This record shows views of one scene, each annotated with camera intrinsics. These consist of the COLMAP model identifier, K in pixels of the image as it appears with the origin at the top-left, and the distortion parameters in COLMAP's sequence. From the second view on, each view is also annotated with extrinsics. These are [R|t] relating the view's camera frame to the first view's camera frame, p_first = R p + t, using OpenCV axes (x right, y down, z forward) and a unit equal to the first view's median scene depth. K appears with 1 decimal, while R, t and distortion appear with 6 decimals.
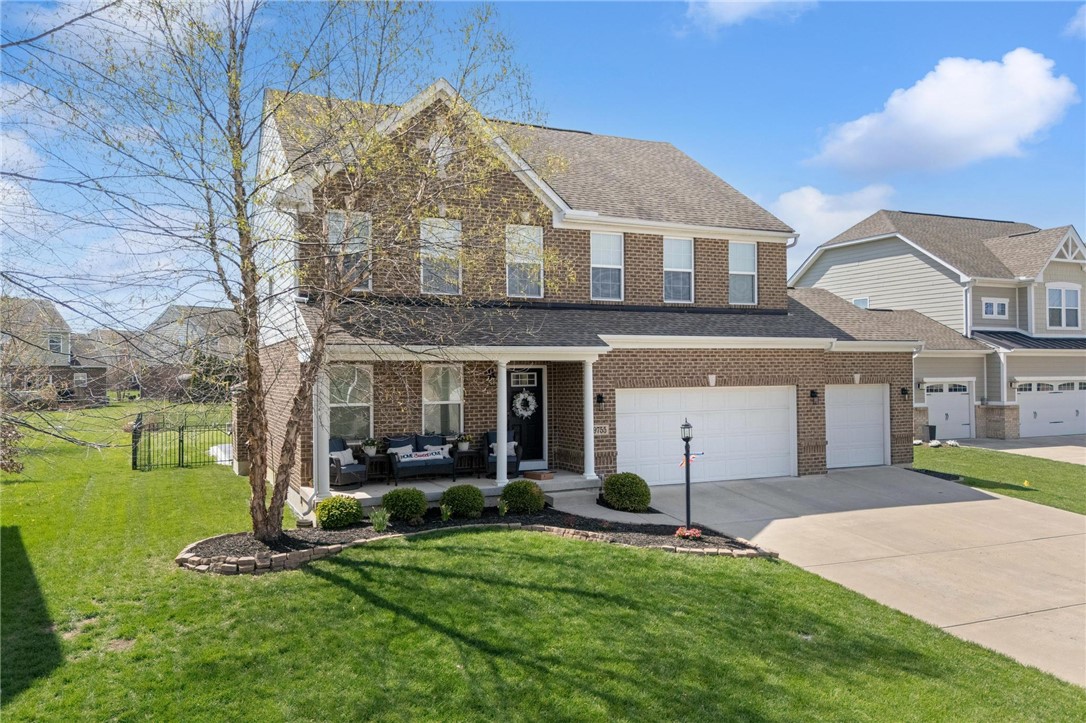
lens RADIAL K [[801.7, 0, 560.6], [0, 801.7, 365.0], [0, 0, 1]] dist [0.094514, -0.108253]
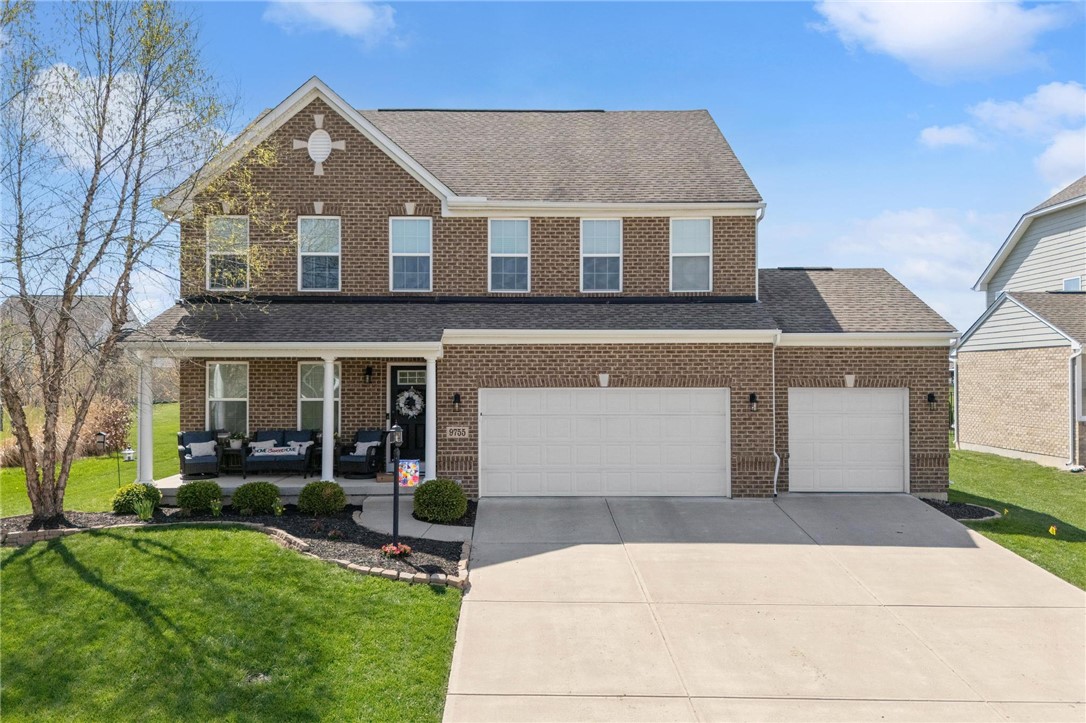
lens RADIAL K [[801.7, 0, 560.6], [0, 801.7, 365.0], [0, 0, 1]] dist [0.094514, -0.108253]
pose [[0.909760, 0.002572, -0.415128, 0.510886], [-0.003002, 0.999995, -0.000383, 0.003241], [0.415125, 0.001595, 0.909763, 0.193118]]
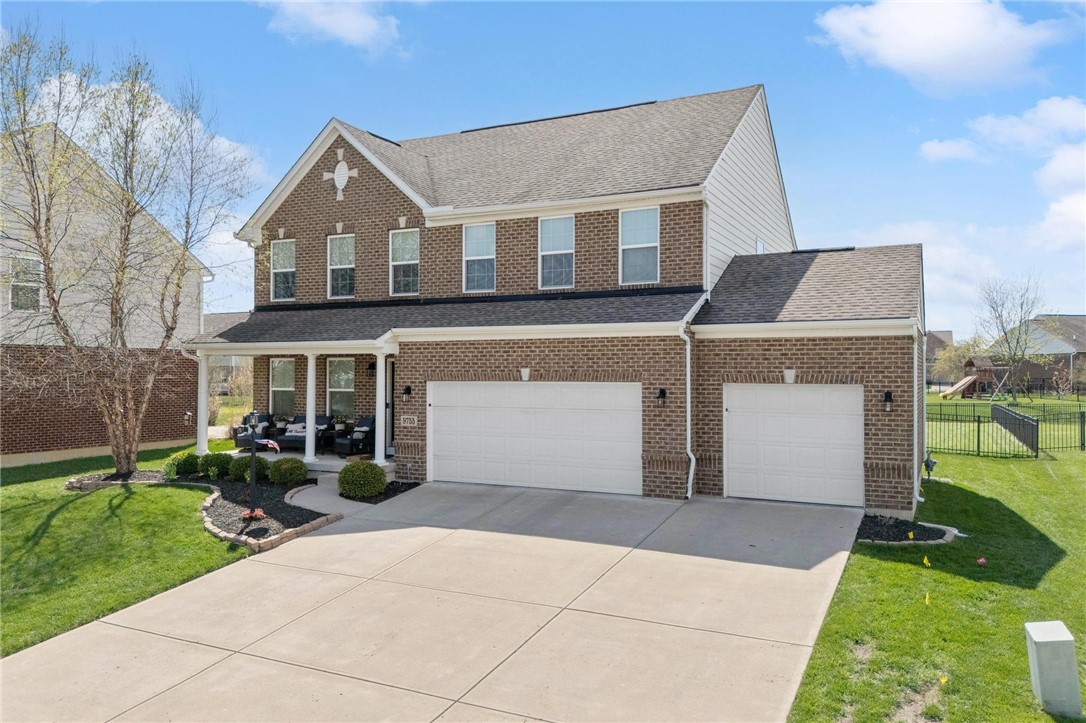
lens RADIAL K [[801.7, 0, 560.6], [0, 801.7, 365.0], [0, 0, 1]] dist [0.094514, -0.108253]
pose [[0.624793, 0.003443, -0.780783, 0.922580], [0.001255, 0.999985, 0.005414, 0.003754], [0.780789, -0.004363, 0.624779, 0.475302]]
